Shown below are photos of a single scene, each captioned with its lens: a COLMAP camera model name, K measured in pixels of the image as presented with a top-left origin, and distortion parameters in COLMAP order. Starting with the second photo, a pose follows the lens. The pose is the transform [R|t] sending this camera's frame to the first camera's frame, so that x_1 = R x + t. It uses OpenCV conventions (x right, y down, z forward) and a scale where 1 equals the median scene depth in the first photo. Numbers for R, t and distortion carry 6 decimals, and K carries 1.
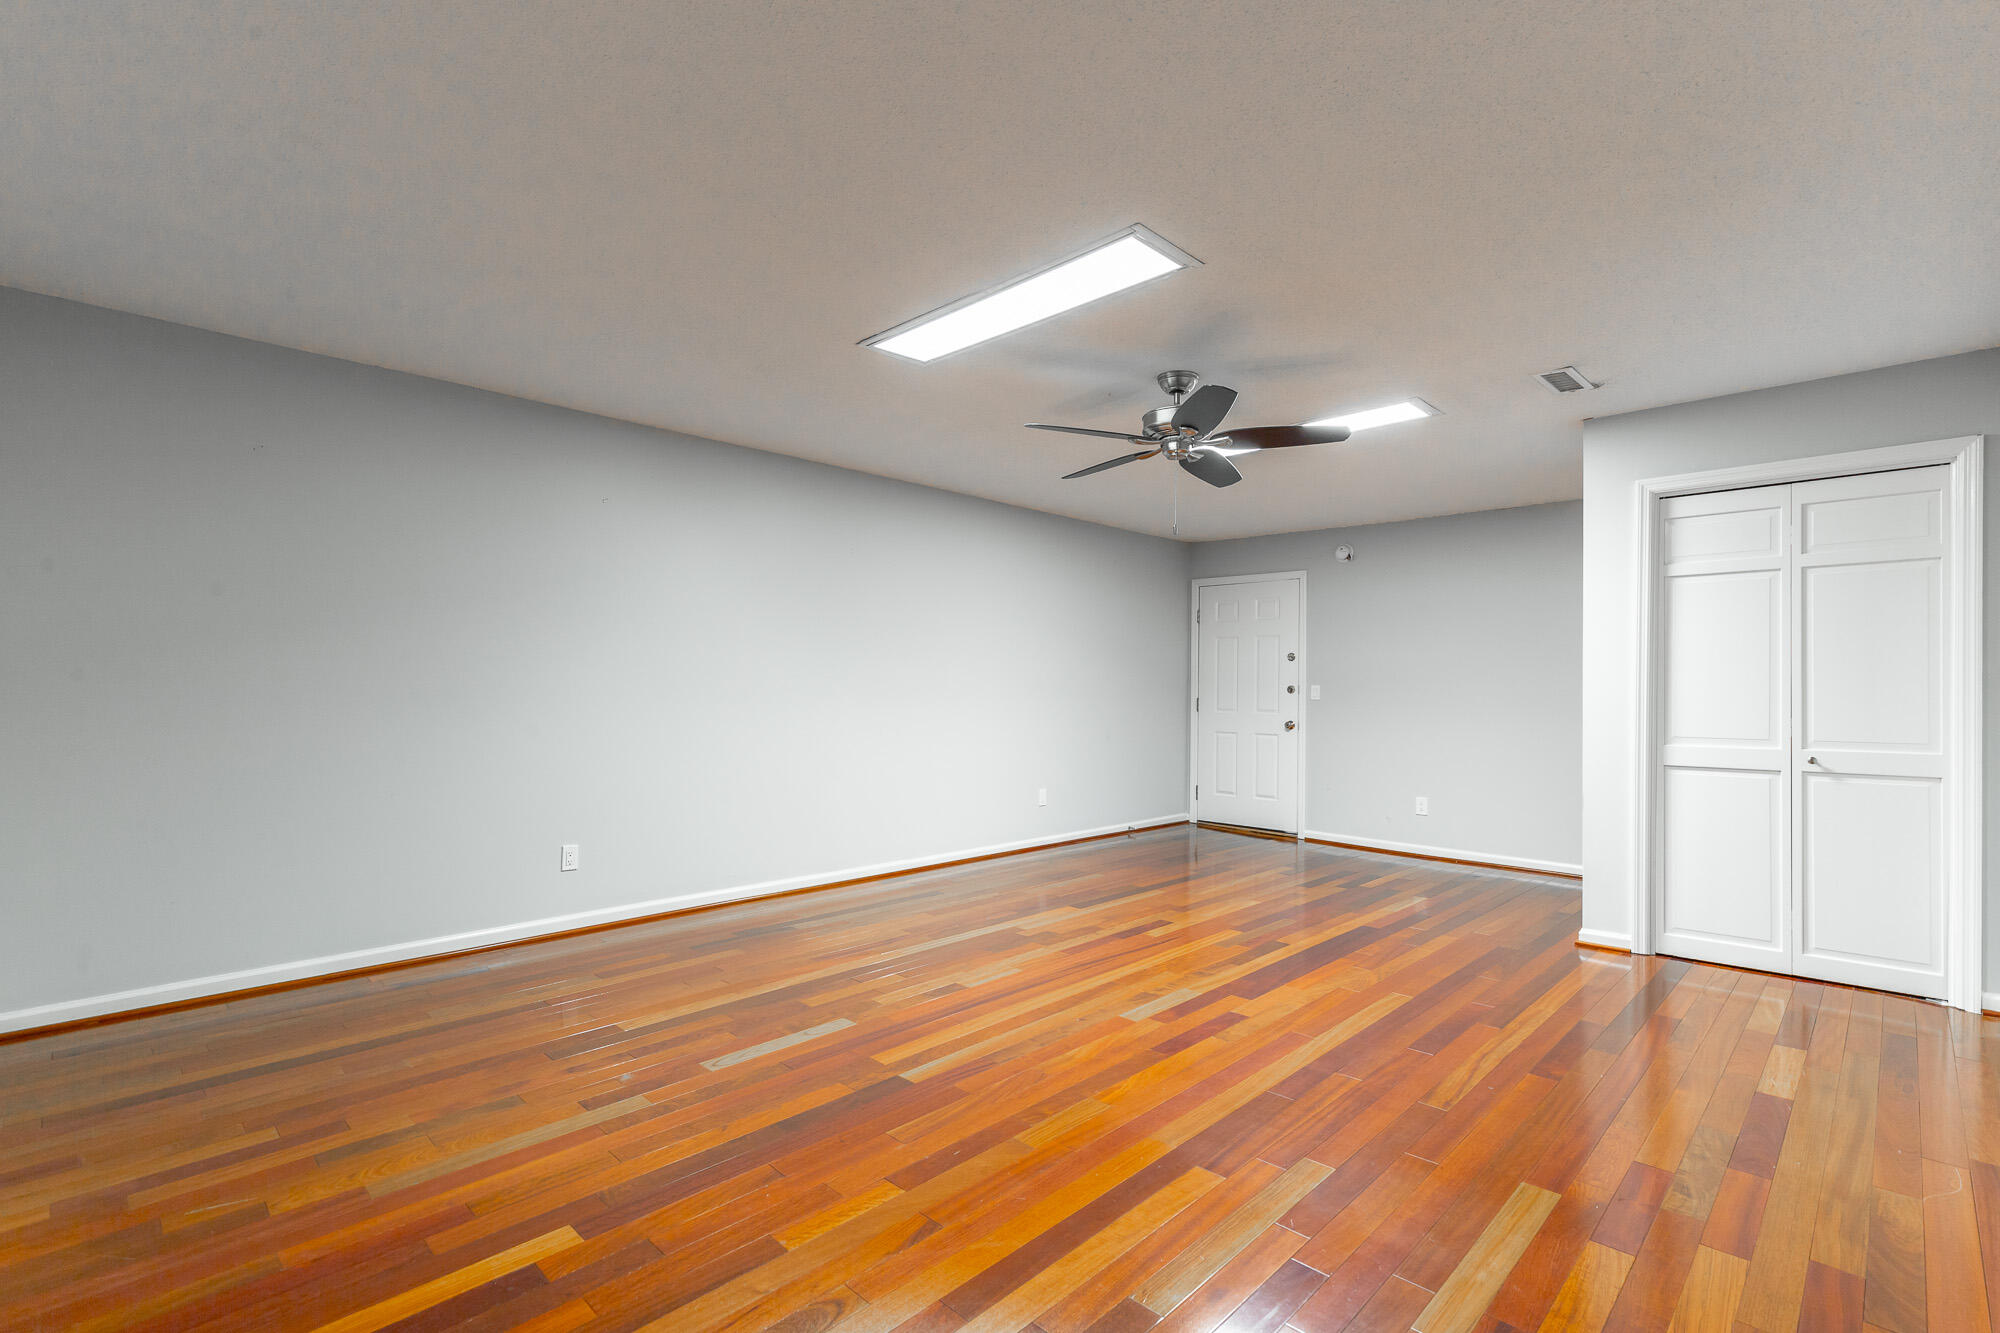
lens RADIAL K [[909.5, 0, 994.0], [0, 909.5, 683.4], [0, 0, 1]] dist [0.012159, 0.000141]
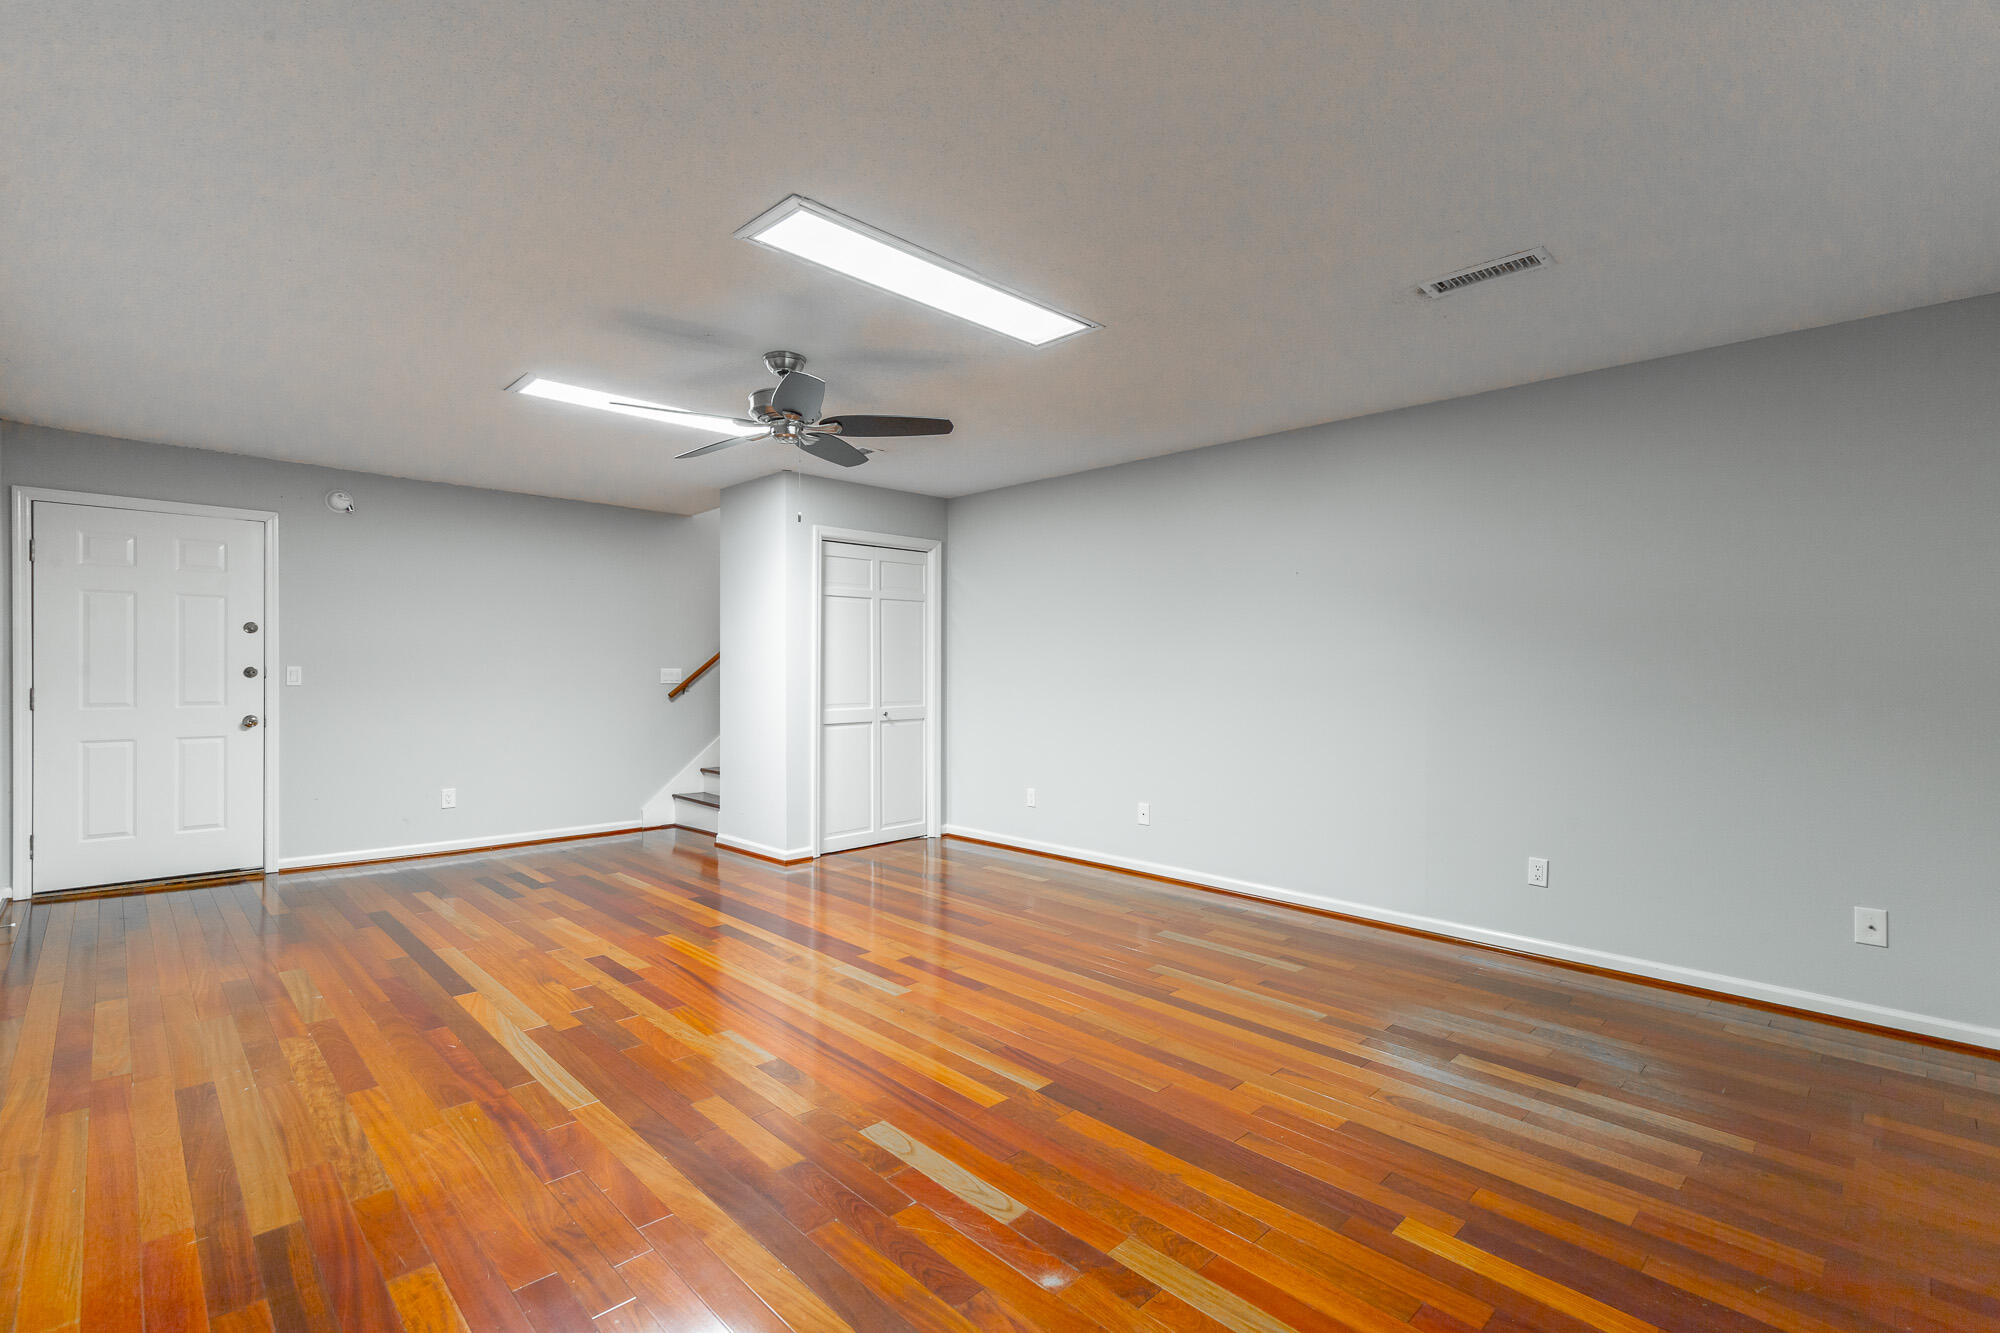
lens RADIAL K [[913.1, 0, 1008.3], [0, 913.1, 664.9], [0, 0, 1]] dist [0.008419, 0.000151]
pose [[0.011245, -0.003163, 0.999932, -0.767746], [-0.008443, 0.999959, 0.003258, -0.012775], [-0.999901, -0.008479, 0.011218, 0.740130]]
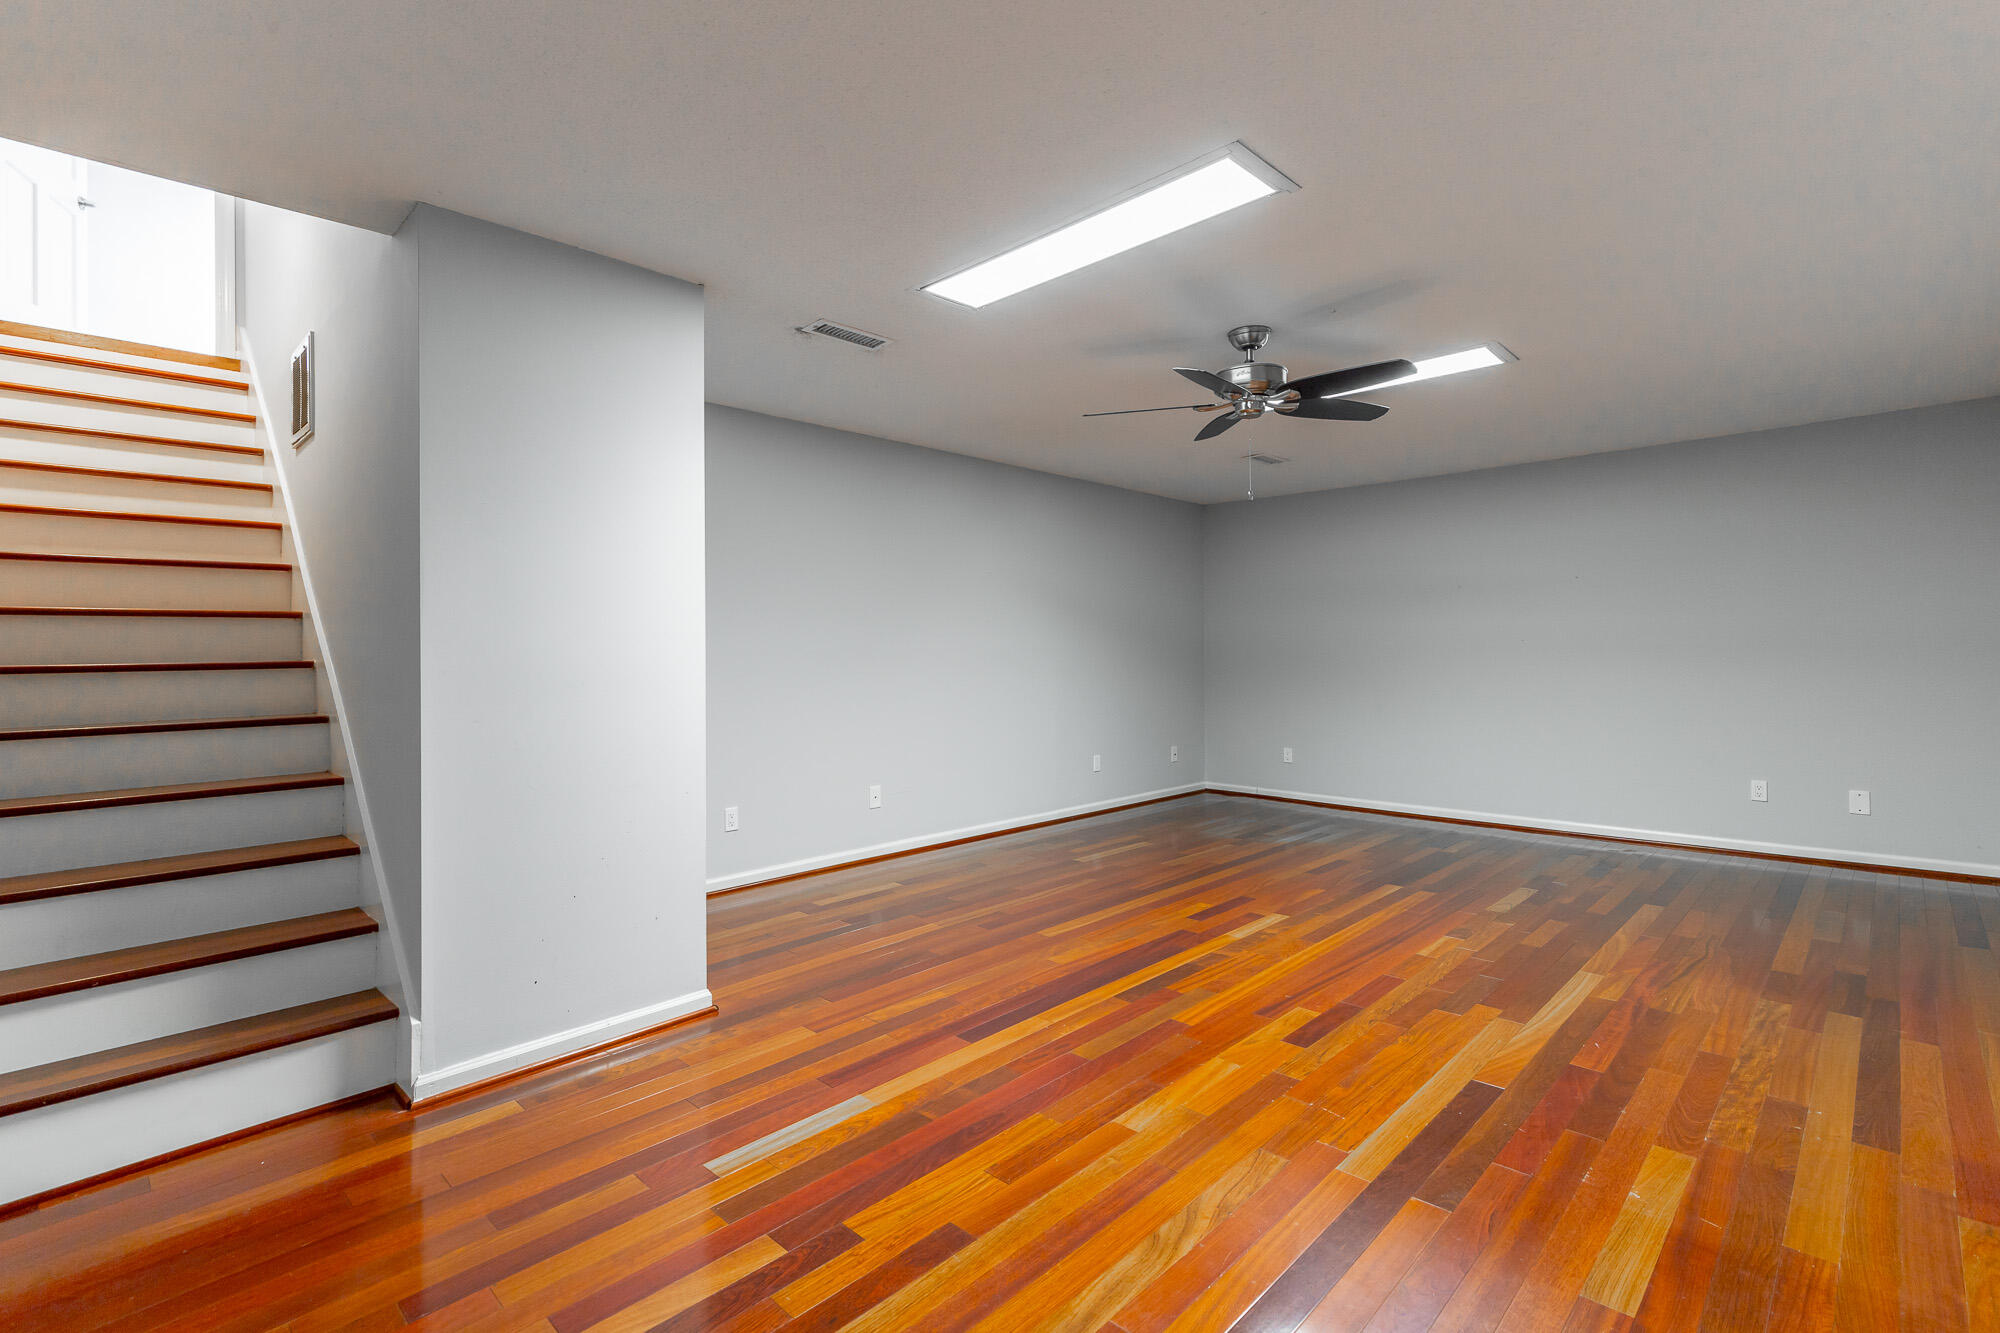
lens RADIAL K [[913.1, 0, 1008.3], [0, 913.1, 664.9], [0, 0, 1]] dist [0.008419, 0.000151]
pose [[-0.999923, 0.001155, -0.012315, 0.461665], [0.001002, 0.999922, 0.012429, 0.004556], [0.012329, 0.012415, -0.999847, 1.918971]]
